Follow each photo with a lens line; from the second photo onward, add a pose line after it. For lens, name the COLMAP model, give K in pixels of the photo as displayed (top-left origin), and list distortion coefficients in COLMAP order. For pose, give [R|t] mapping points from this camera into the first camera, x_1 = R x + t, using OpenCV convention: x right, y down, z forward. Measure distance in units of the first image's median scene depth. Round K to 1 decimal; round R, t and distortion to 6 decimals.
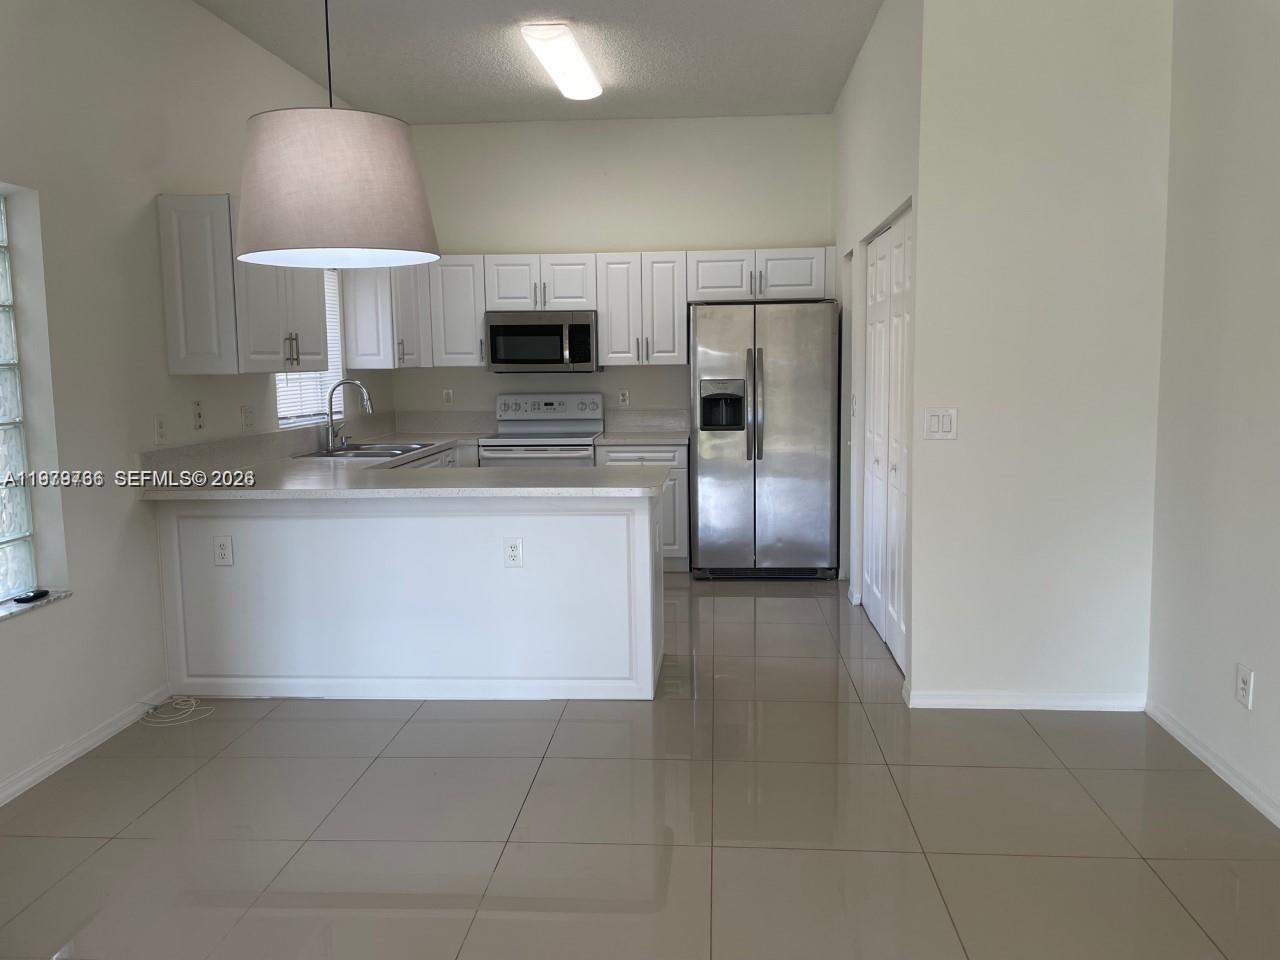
lens RADIAL K [[962.6, 0, 649.9], [0, 962.6, 464.5], [0, 0, 1]] dist [0.036981, -0.001737]
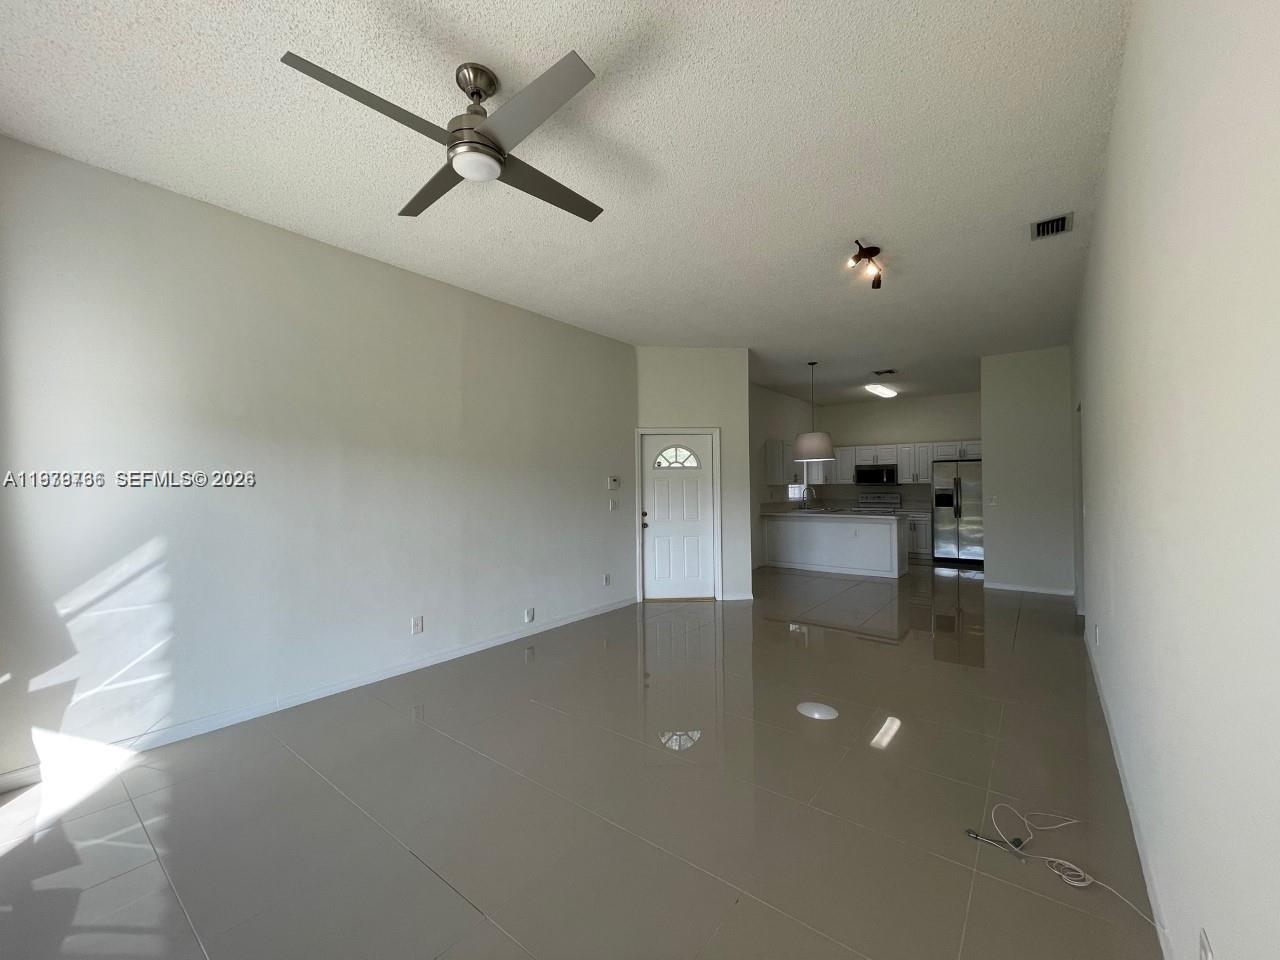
lens RADIAL K [[518.3, 0, 632.2], [0, 518.3, 476.8], [0, 0, 1]] dist [-0.001104, 0.000203]
pose [[0.822853, -0.001614, -0.568252, 0.175491], [-0.064734, 0.993220, -0.096560, 0.077186], [0.564555, 0.116240, 0.817169, -0.704674]]
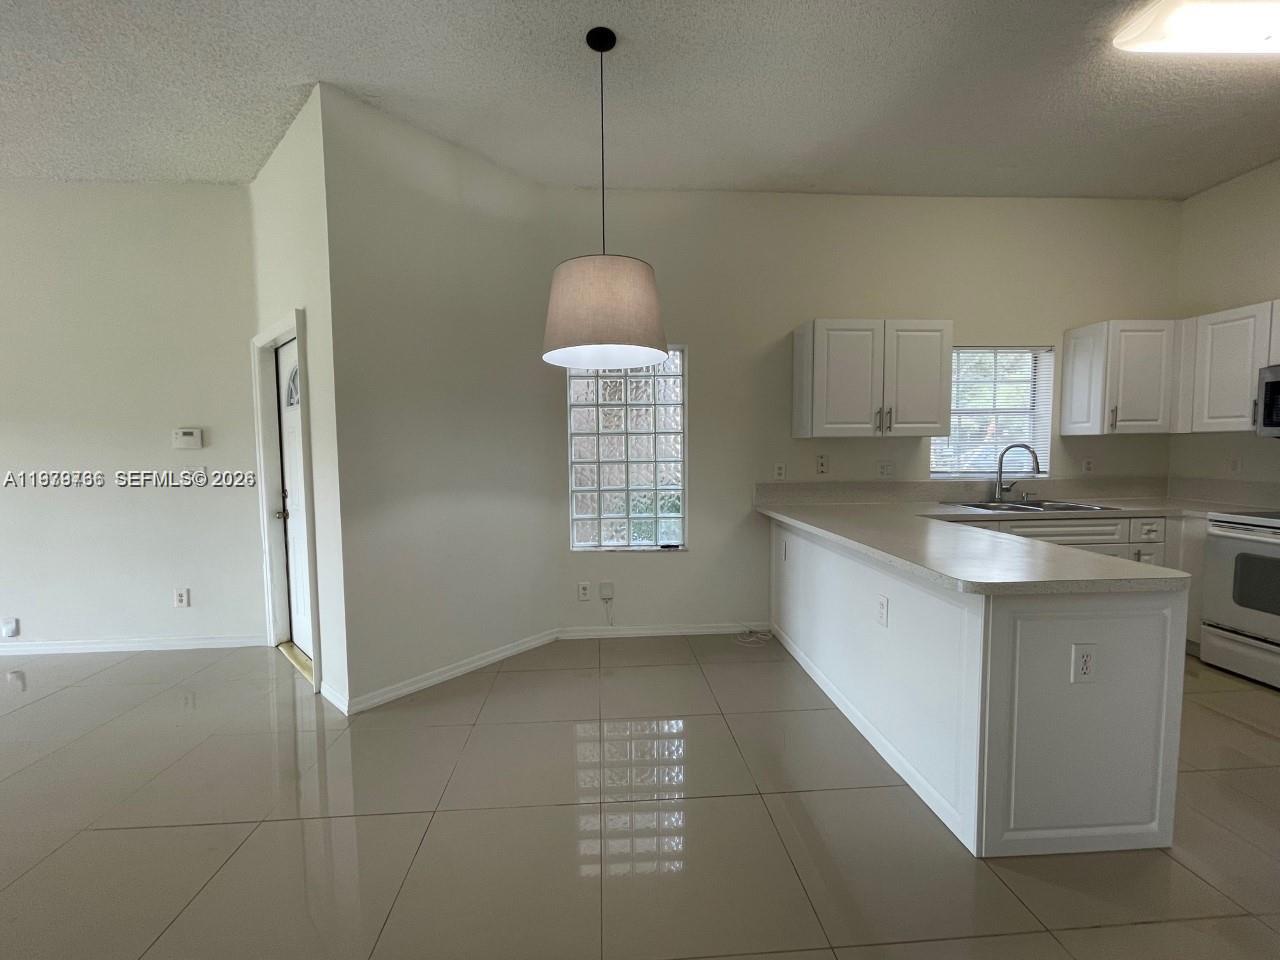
lens RADIAL K [[518.3, 0, 632.2], [0, 518.3, 476.8], [0, 0, 1]] dist [-0.001104, 0.000203]
pose [[0.133224, 0.069731, -0.988630, 0.221461], [-0.098610, 0.993505, 0.056786, -0.033389], [0.986168, 0.089924, 0.139235, 0.404035]]
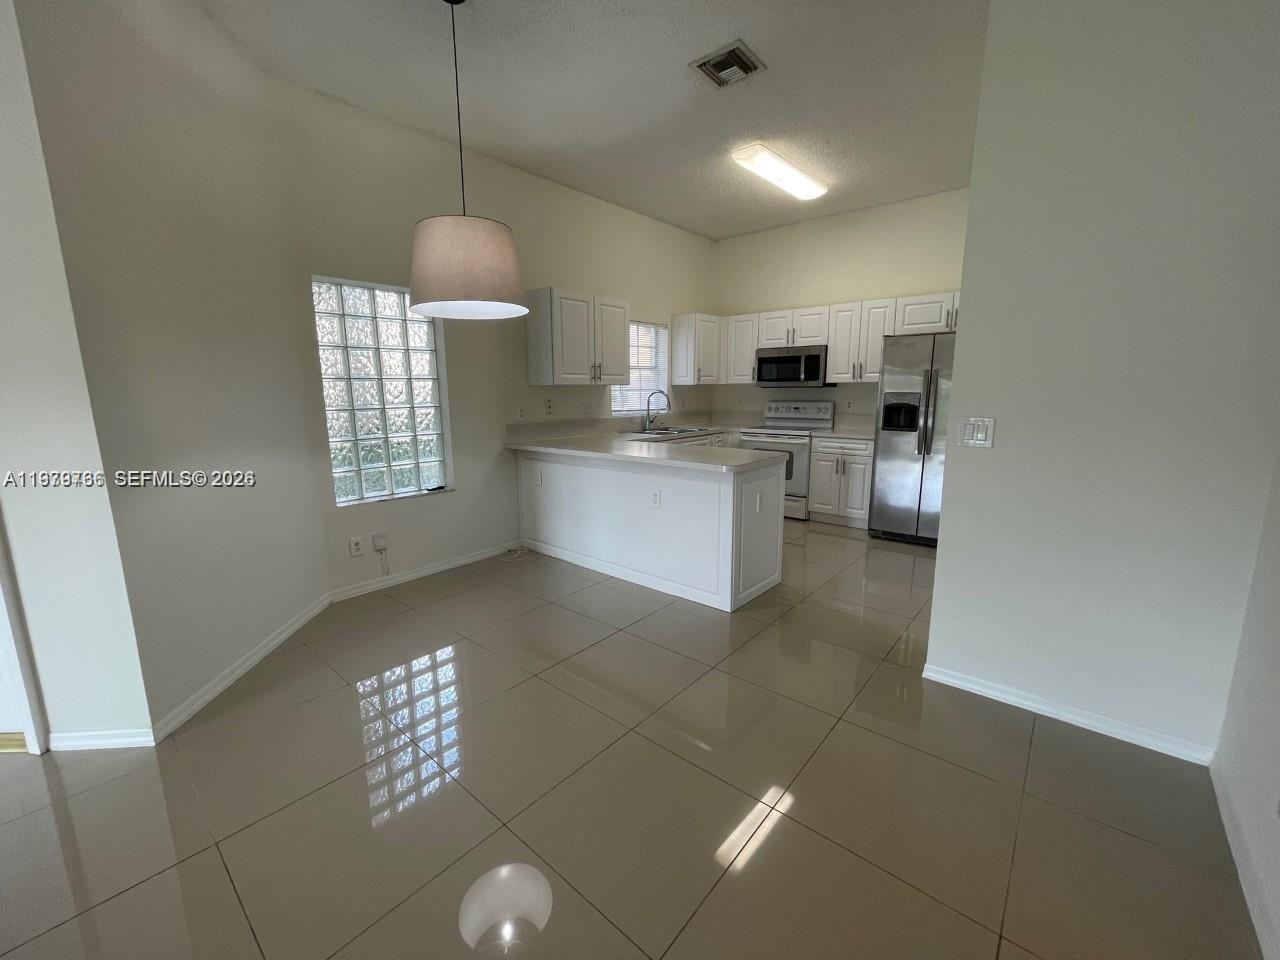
lens RADIAL K [[518.3, 0, 632.2], [0, 518.3, 476.8], [0, 0, 1]] dist [-0.001104, 0.000203]
pose [[0.797586, 0.107732, -0.593507, 0.203928], [-0.066660, 0.993637, 0.090780, -0.012048], [0.599511, -0.032842, 0.799693, 0.185450]]
